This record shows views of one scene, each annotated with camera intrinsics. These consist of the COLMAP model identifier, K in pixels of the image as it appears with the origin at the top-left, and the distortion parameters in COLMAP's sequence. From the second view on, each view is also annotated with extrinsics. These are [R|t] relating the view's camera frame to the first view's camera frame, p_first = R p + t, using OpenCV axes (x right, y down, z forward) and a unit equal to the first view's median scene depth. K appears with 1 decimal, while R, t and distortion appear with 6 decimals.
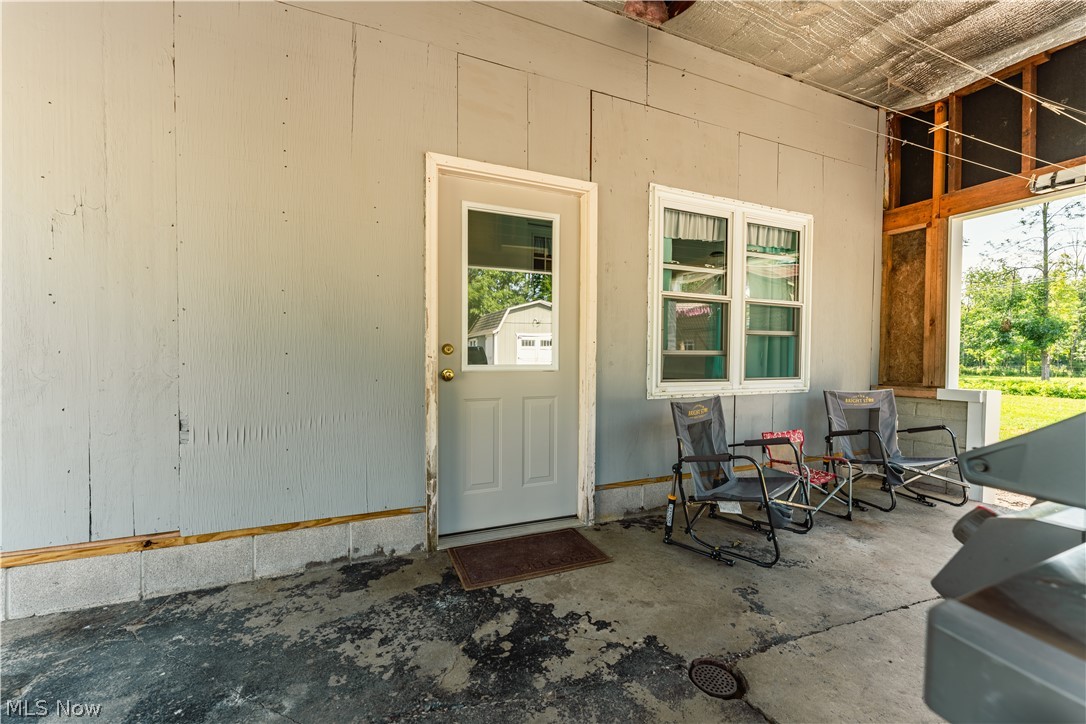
lens RADIAL K [[438.3, 0, 546.4], [0, 438.3, 361.0], [0, 0, 1]] dist [0.001285, 0.000199]
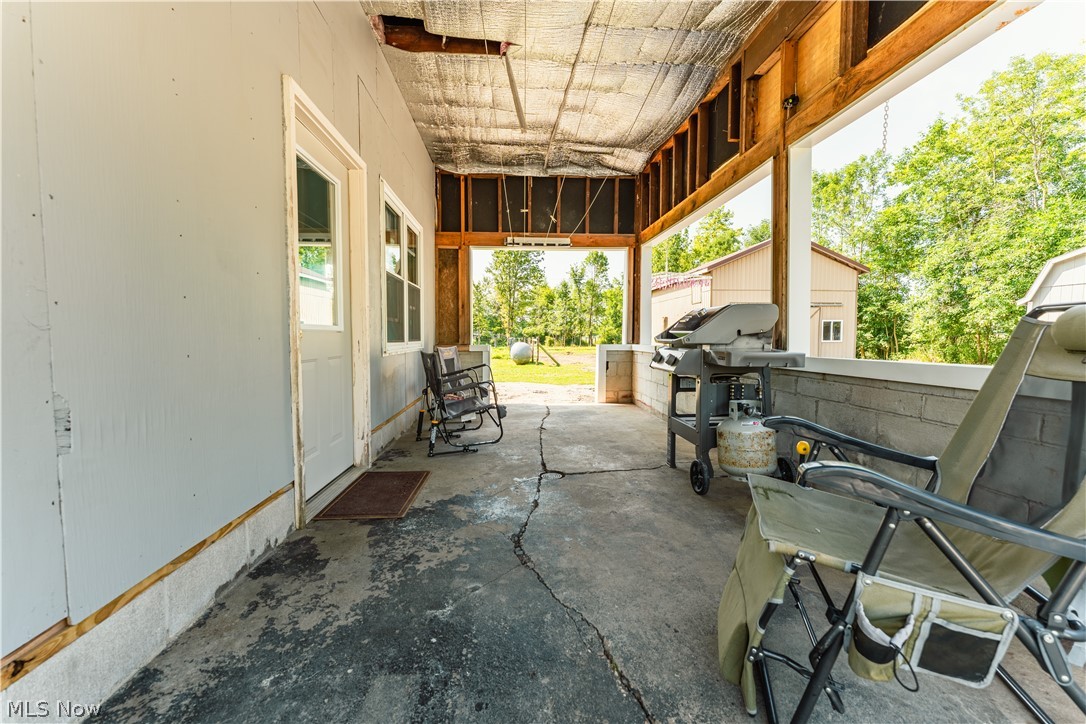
lens RADIAL K [[438.3, 0, 546.4], [0, 438.3, 361.0], [0, 0, 1]] dist [0.001285, 0.000199]
pose [[0.317210, -0.058992, 0.946519, -1.045080], [0.013387, 0.998243, 0.057729, 0.047608], [-0.948261, -0.005642, 0.317442, 0.255671]]
